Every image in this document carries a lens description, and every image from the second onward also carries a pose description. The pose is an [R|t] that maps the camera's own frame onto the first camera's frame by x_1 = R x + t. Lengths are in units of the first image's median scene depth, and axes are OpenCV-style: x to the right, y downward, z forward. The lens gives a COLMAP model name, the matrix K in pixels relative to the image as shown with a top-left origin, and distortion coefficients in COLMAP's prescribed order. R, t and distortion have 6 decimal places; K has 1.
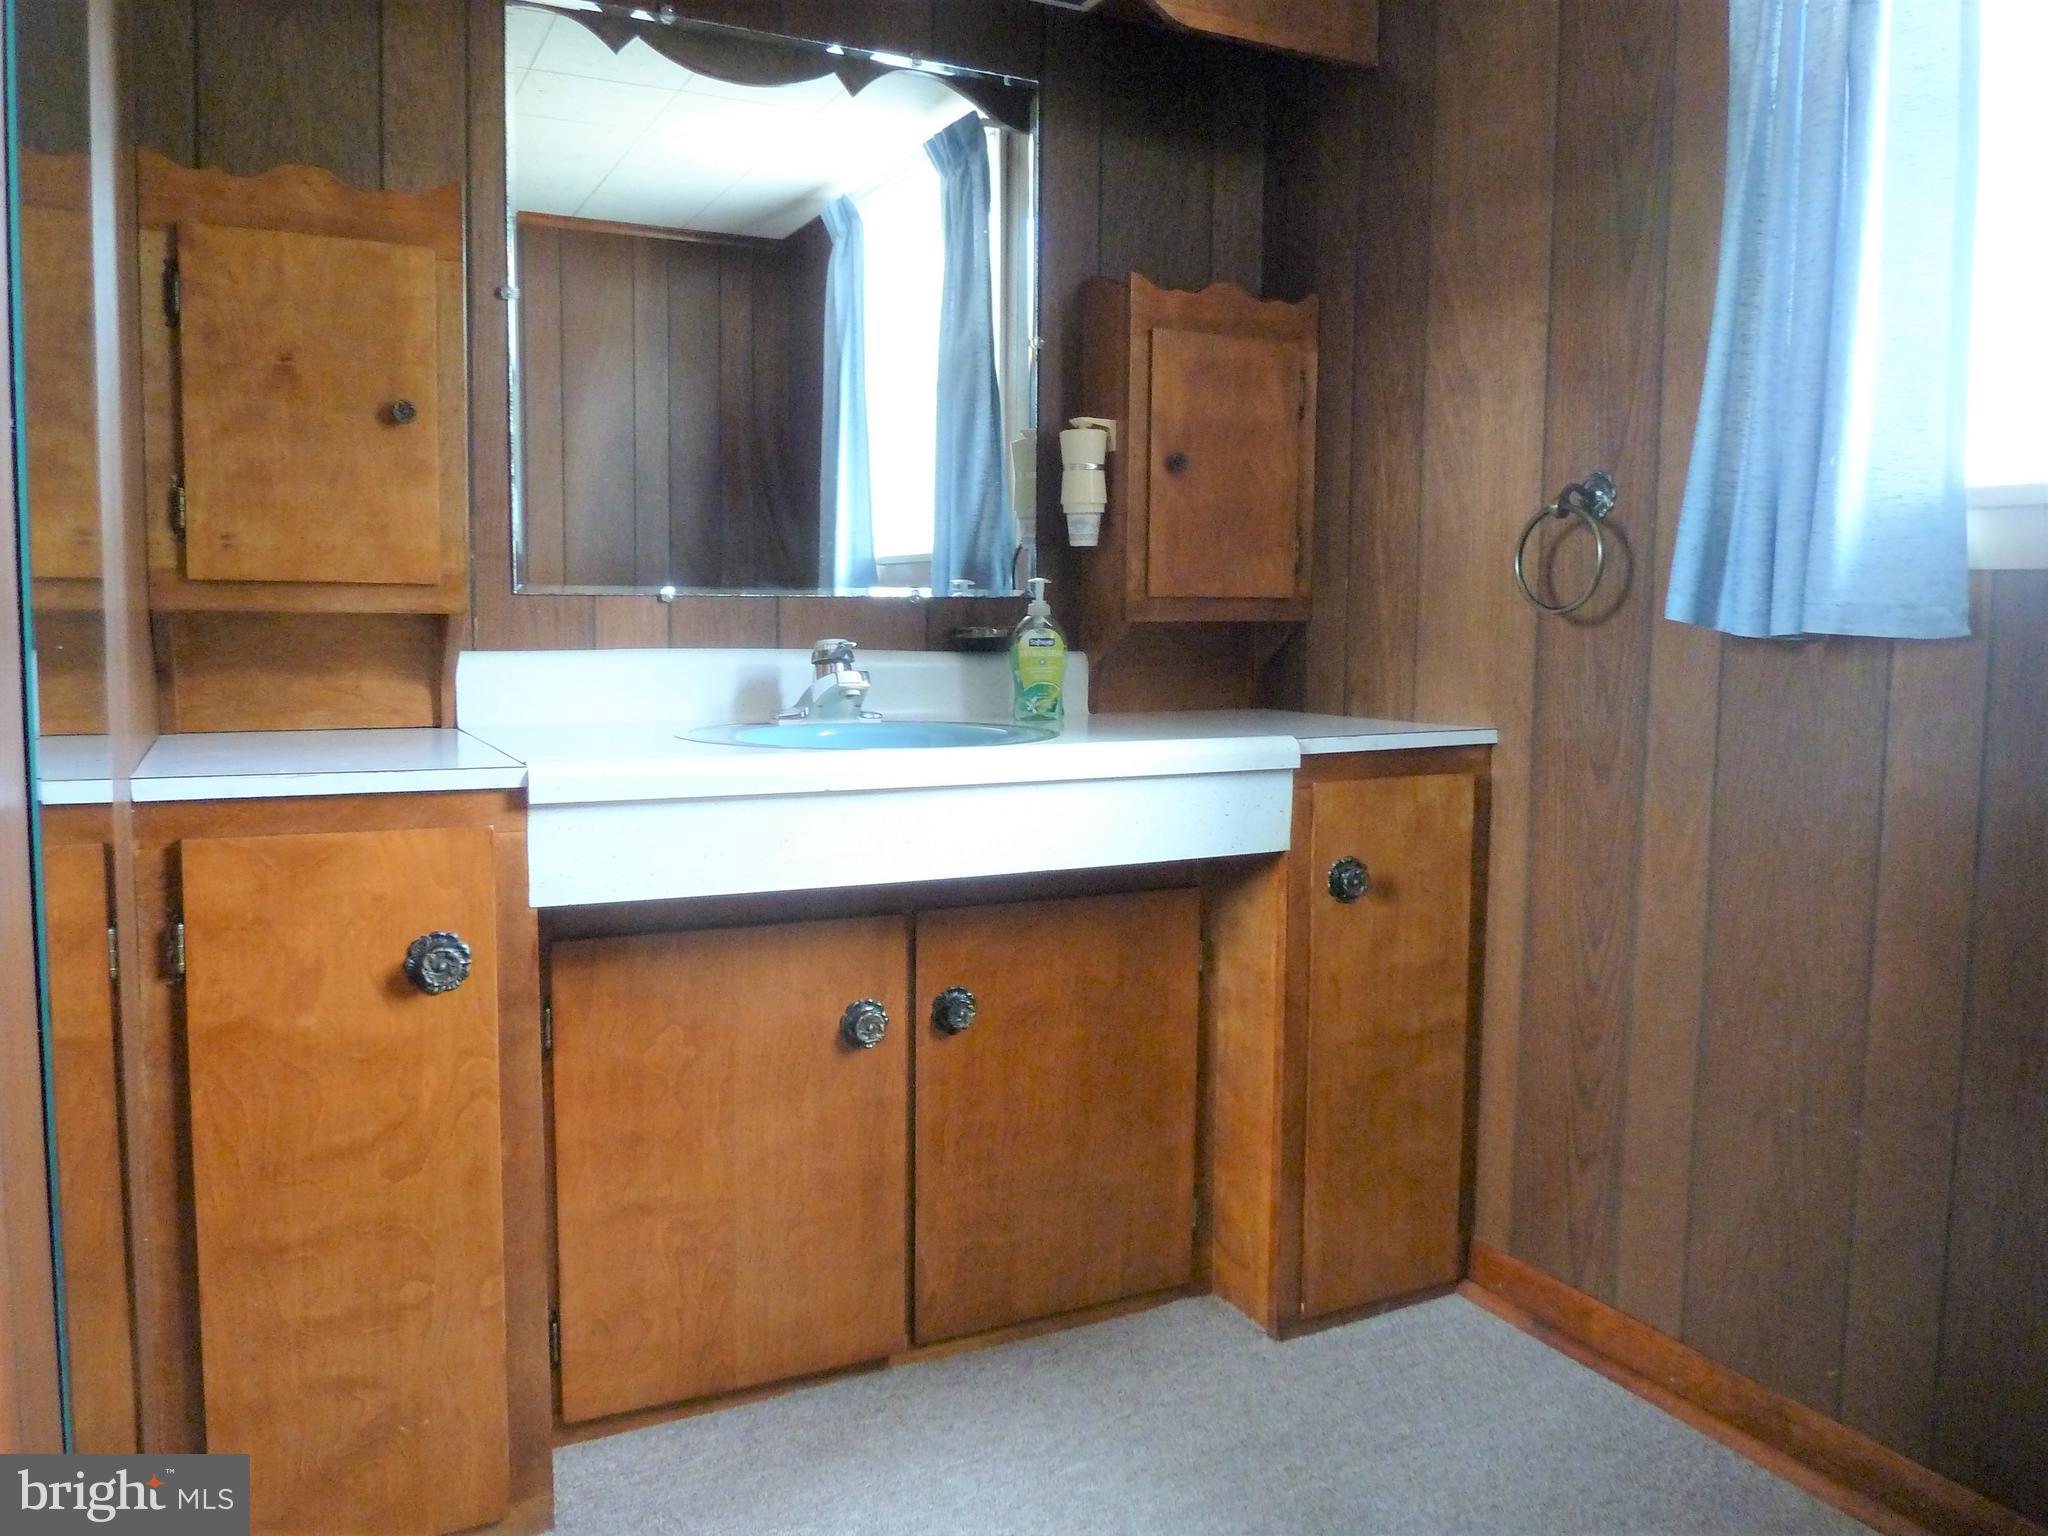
lens RADIAL K [[1531.0, 0, 1025.6], [0, 1531.0, 761.8], [0, 0, 1]] dist [-0.036816, 0.007461]
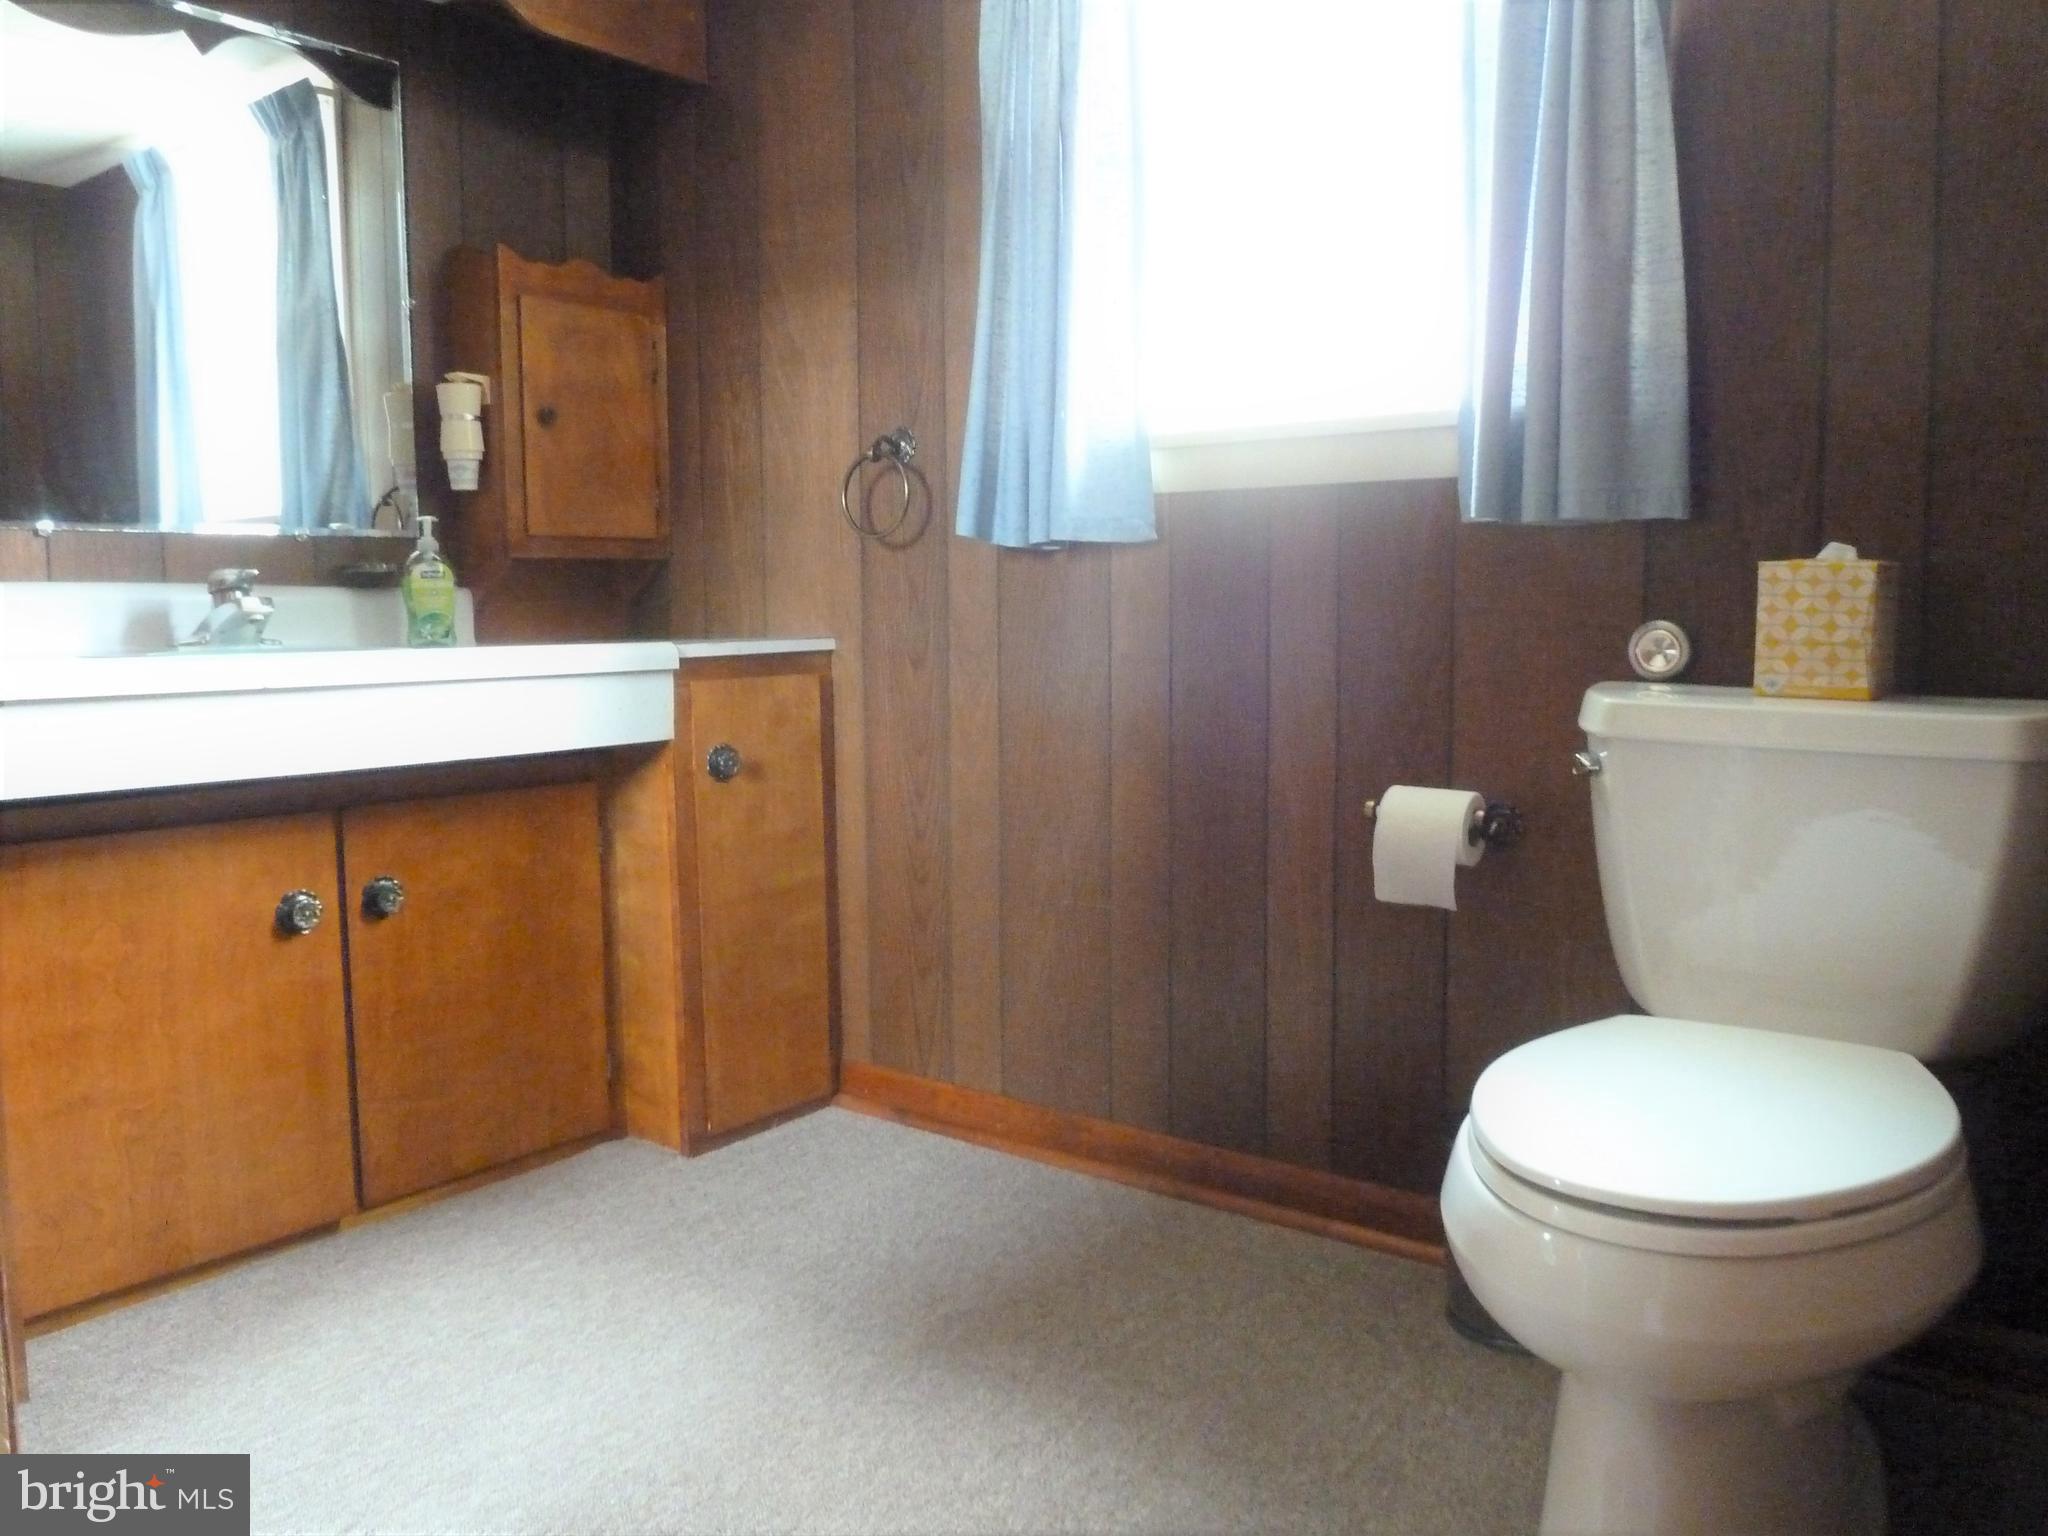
lens RADIAL K [[1531.0, 0, 1020.3], [0, 1531.0, 769.0], [0, 0, 1]] dist [-0.036816, 0.007461]
pose [[0.907210, -0.059581, 0.416437, -0.078553], [0.057902, 0.998183, 0.016673, 0.075711], [-0.416673, 0.008987, 0.909012, -0.190756]]
